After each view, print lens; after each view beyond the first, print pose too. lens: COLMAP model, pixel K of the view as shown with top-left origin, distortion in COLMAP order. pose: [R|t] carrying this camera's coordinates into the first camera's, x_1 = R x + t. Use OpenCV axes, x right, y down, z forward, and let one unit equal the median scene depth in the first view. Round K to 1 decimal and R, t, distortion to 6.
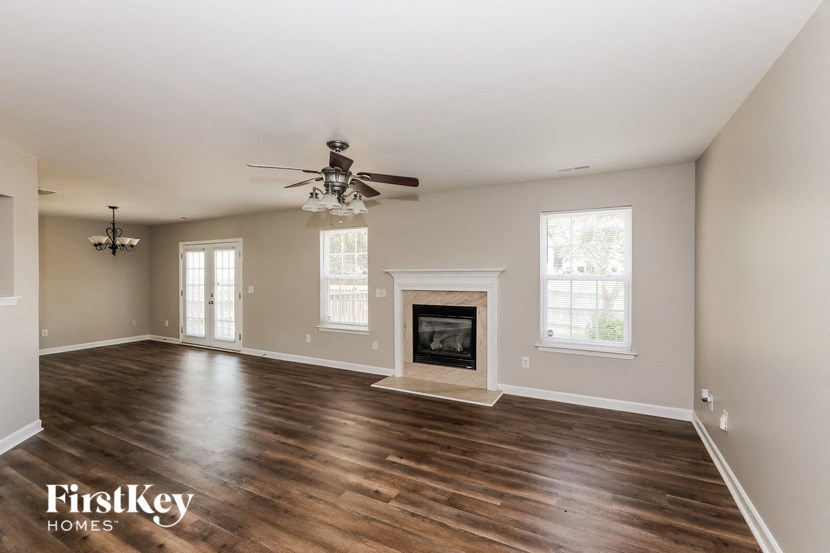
lens RADIAL K [[354.5, 0, 422.9], [0, 354.5, 273.6], [0, 0, 1]] dist [0.001553, 0.000020]
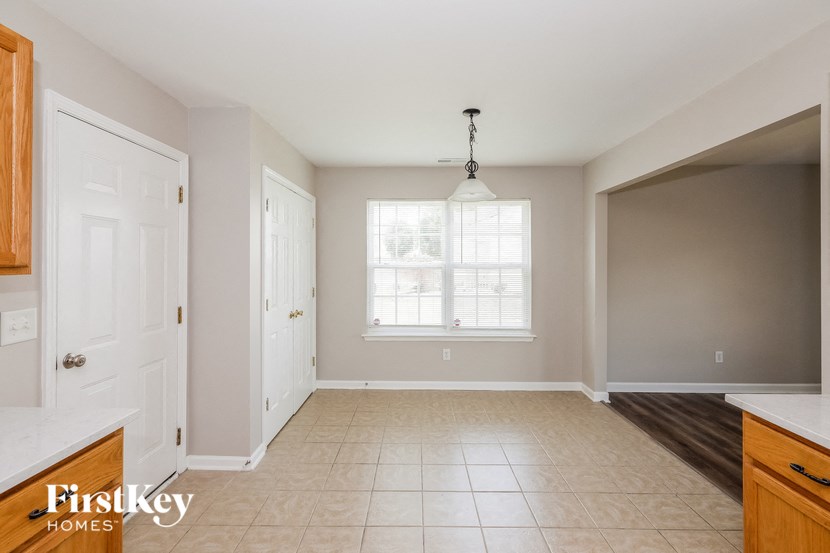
lens RADIAL K [[378.2, 0, 410.9], [0, 378.2, 259.2], [0, 0, 1]] dist [-0.004379, -0.000059]
pose [[0.900867, 0.009028, 0.434002, -0.457571], [-0.006668, 0.999954, -0.006962, 0.004493], [-0.434044, 0.003378, 0.900885, 0.248752]]
